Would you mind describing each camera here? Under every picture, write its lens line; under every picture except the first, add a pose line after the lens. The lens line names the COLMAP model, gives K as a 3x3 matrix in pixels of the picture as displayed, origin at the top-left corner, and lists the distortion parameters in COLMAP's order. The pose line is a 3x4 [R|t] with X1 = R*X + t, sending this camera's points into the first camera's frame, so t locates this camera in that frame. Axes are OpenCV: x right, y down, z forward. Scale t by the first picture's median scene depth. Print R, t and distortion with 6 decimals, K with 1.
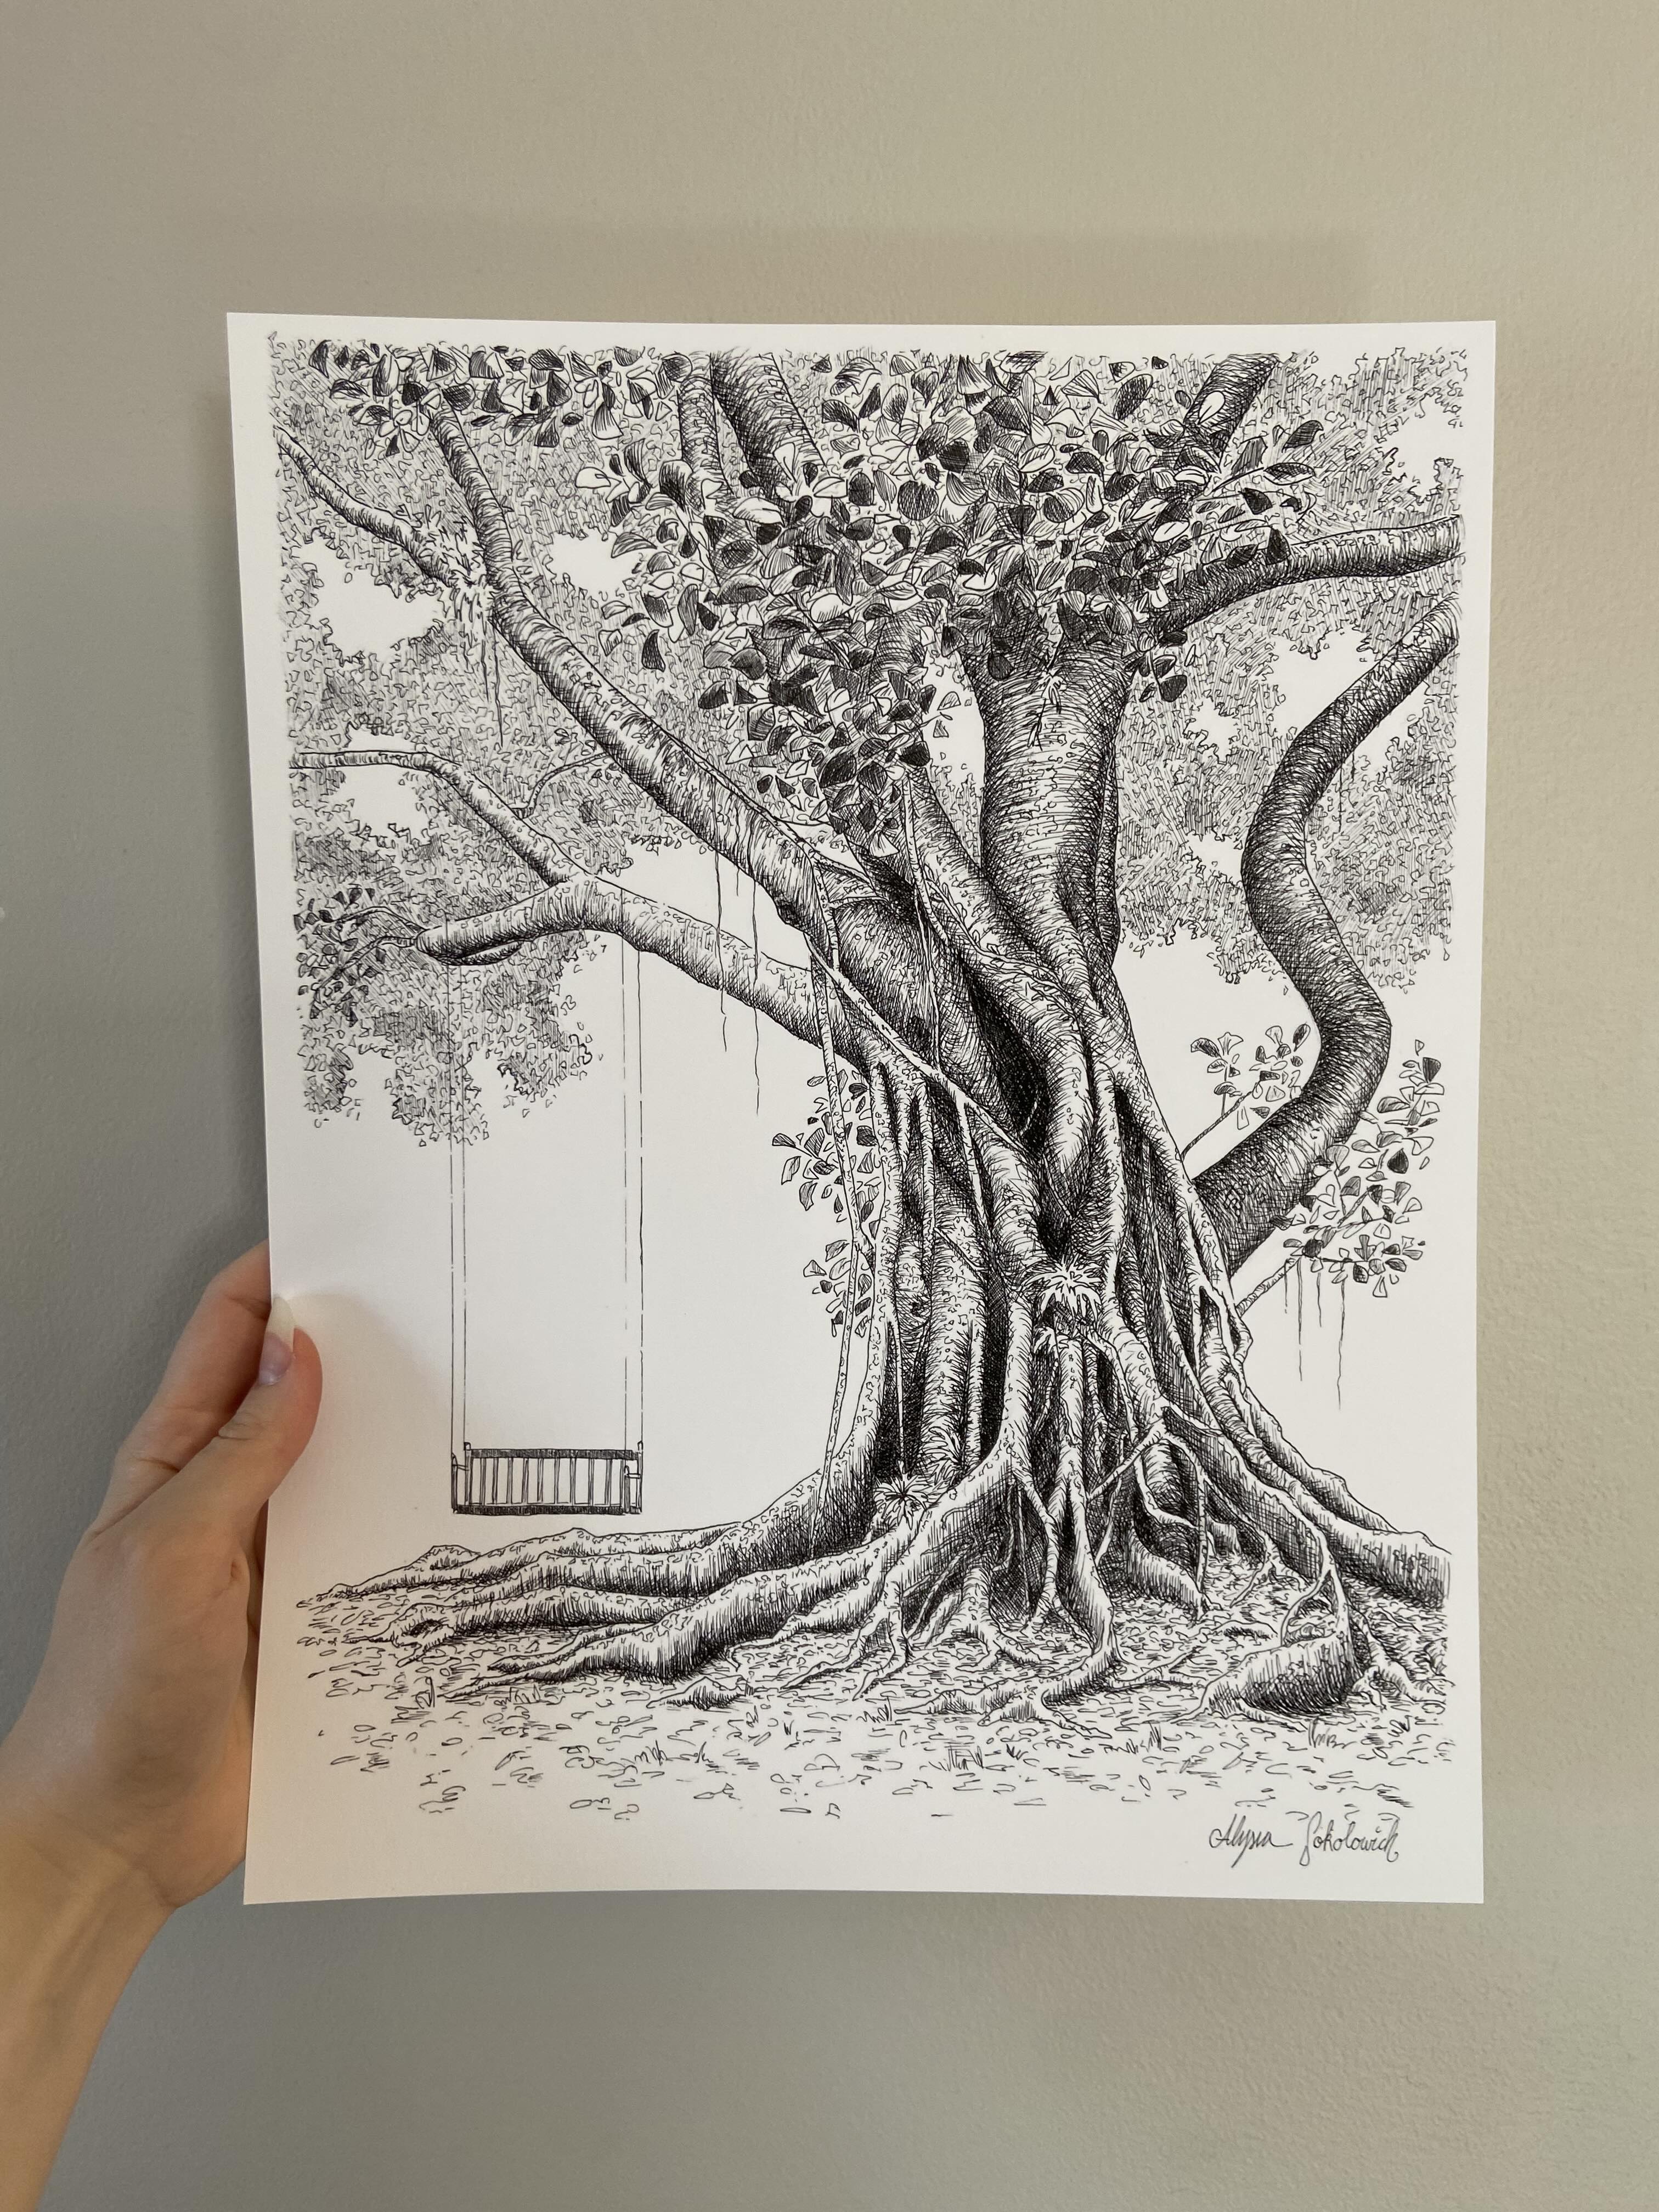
lens RADIAL K [[1677.7, 0, 837.5], [0, 1677.7, 1224.8], [0, 0, 1]] dist [0.001248, -0.004463]
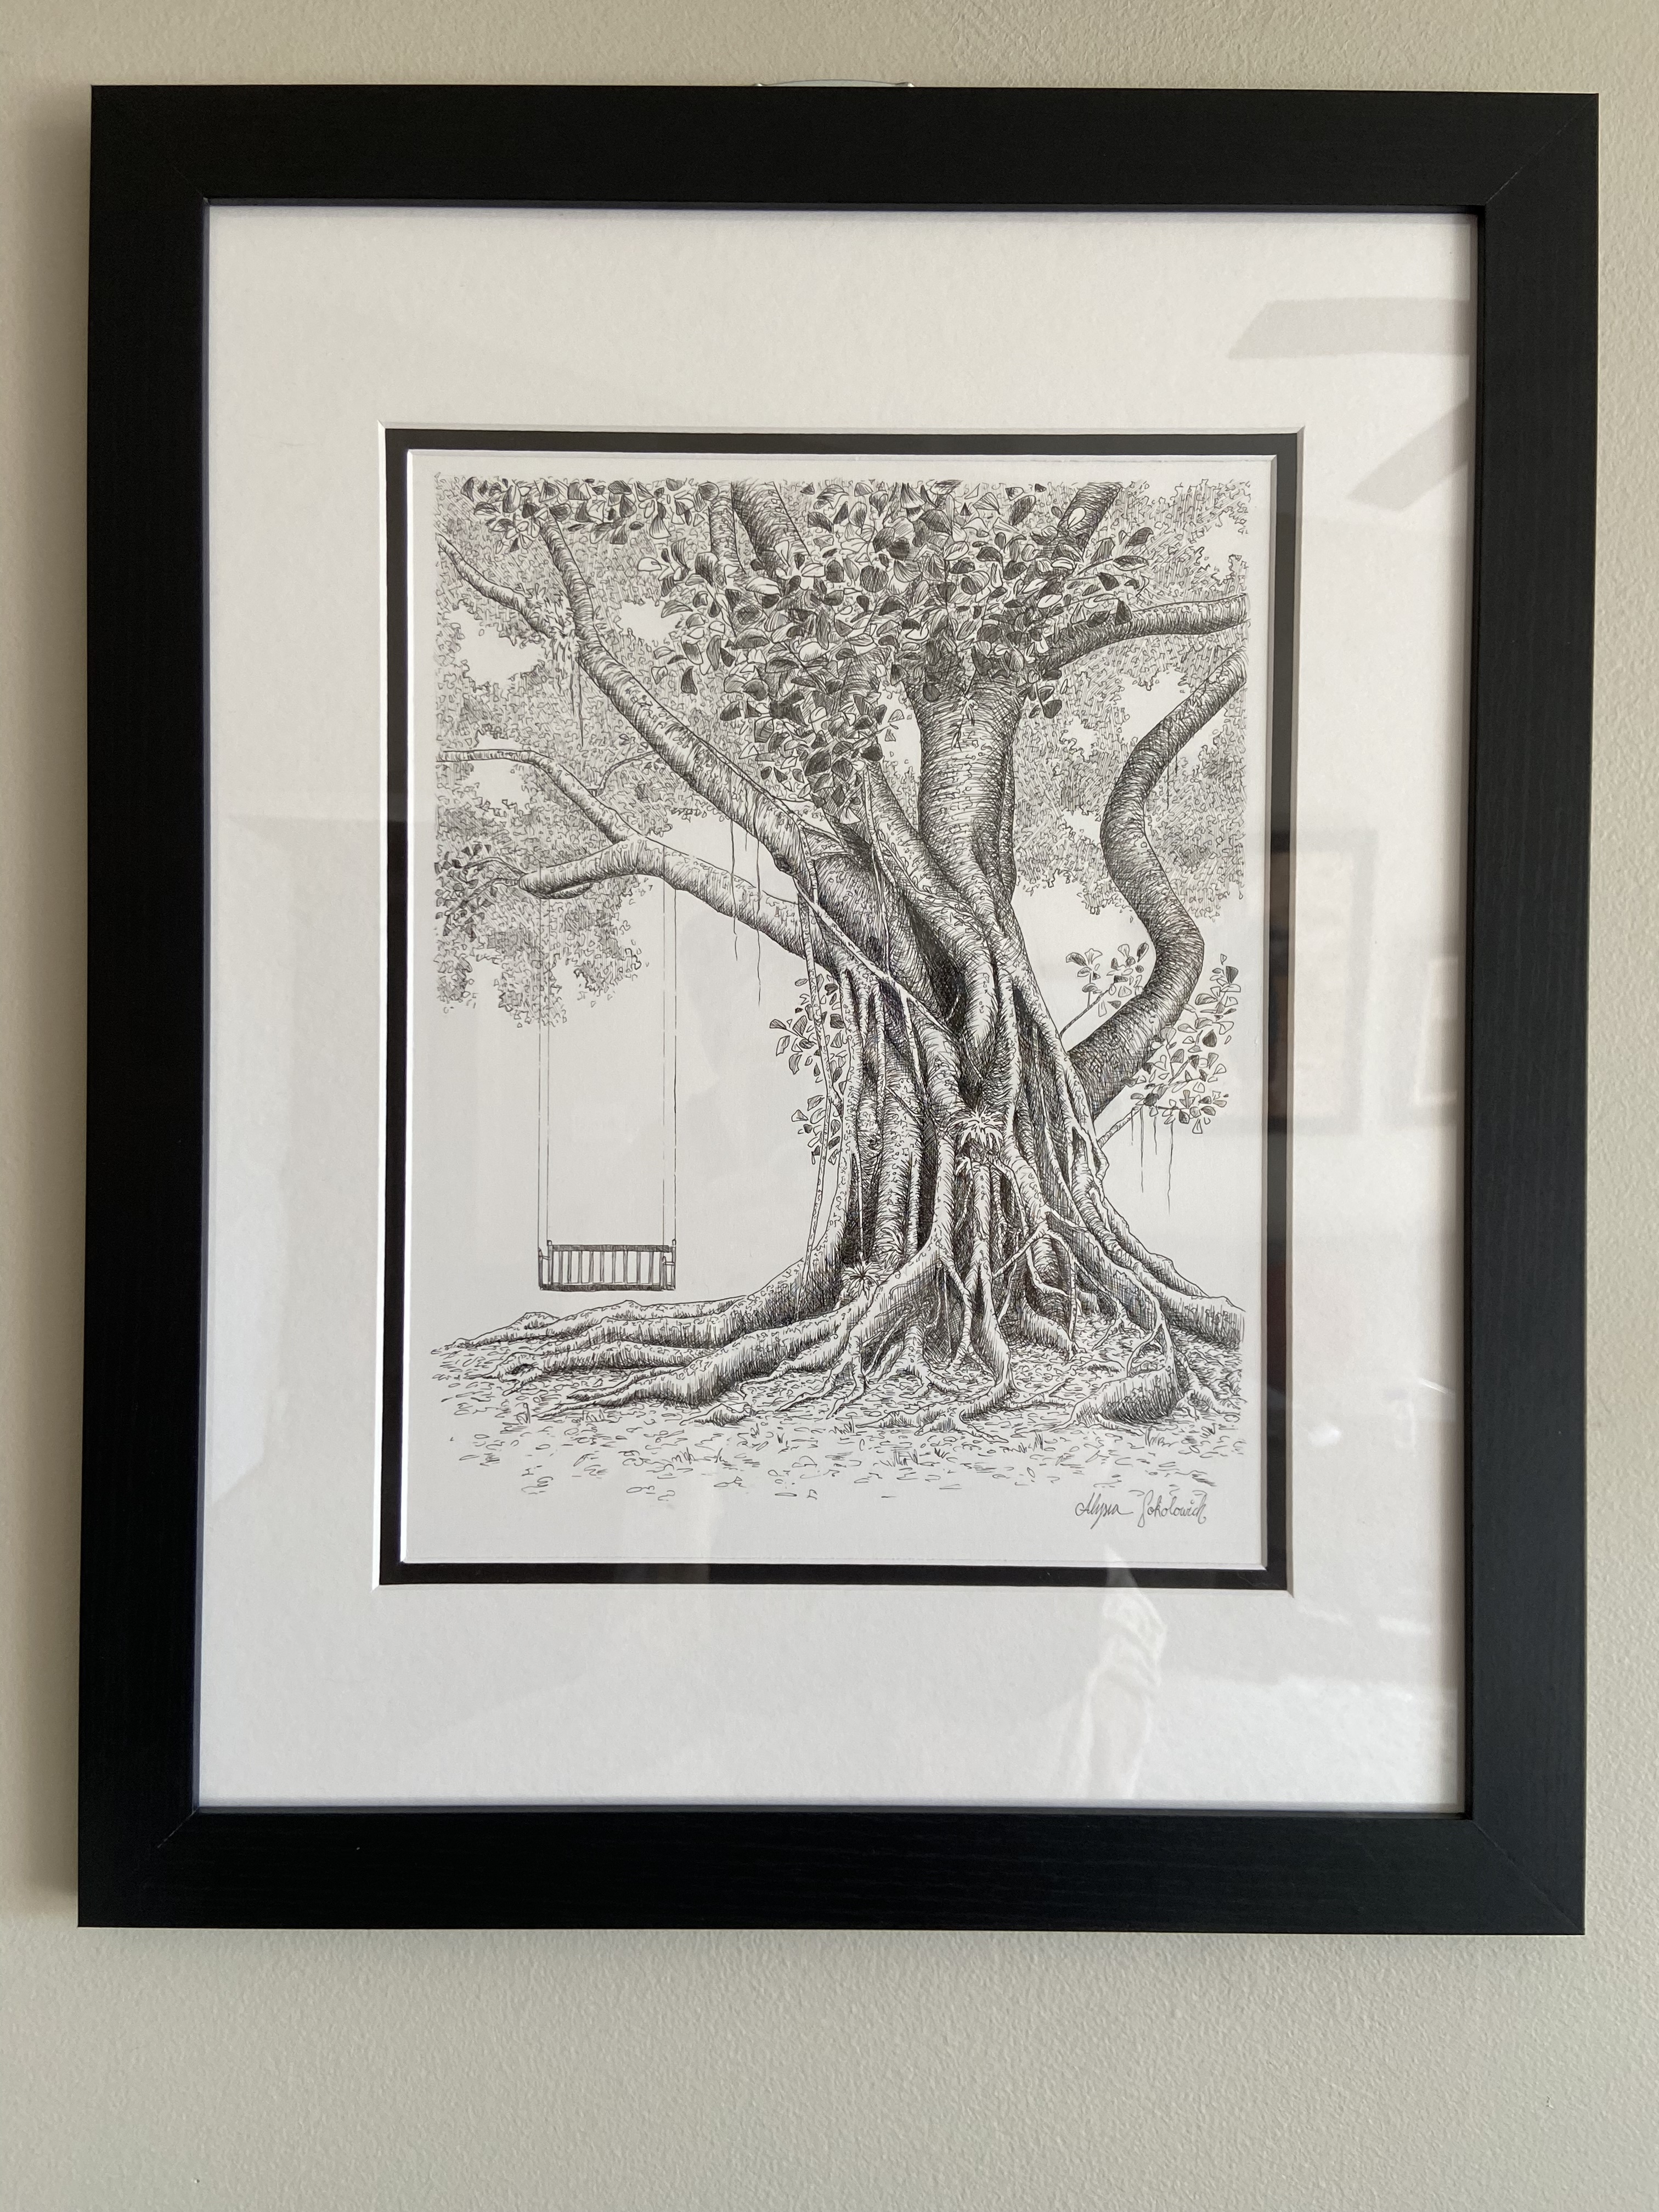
lens RADIAL K [[1683.5, 0, 829.5], [0, 1683.5, 1106.0], [0, 0, 1]] dist [0.008582, 0.002726]
pose [[0.999929, 0.003371, 0.011413, -0.005203], [-0.002965, 0.999367, -0.035463, 0.070858], [-0.011526, 0.035426, 0.999306, -0.423518]]
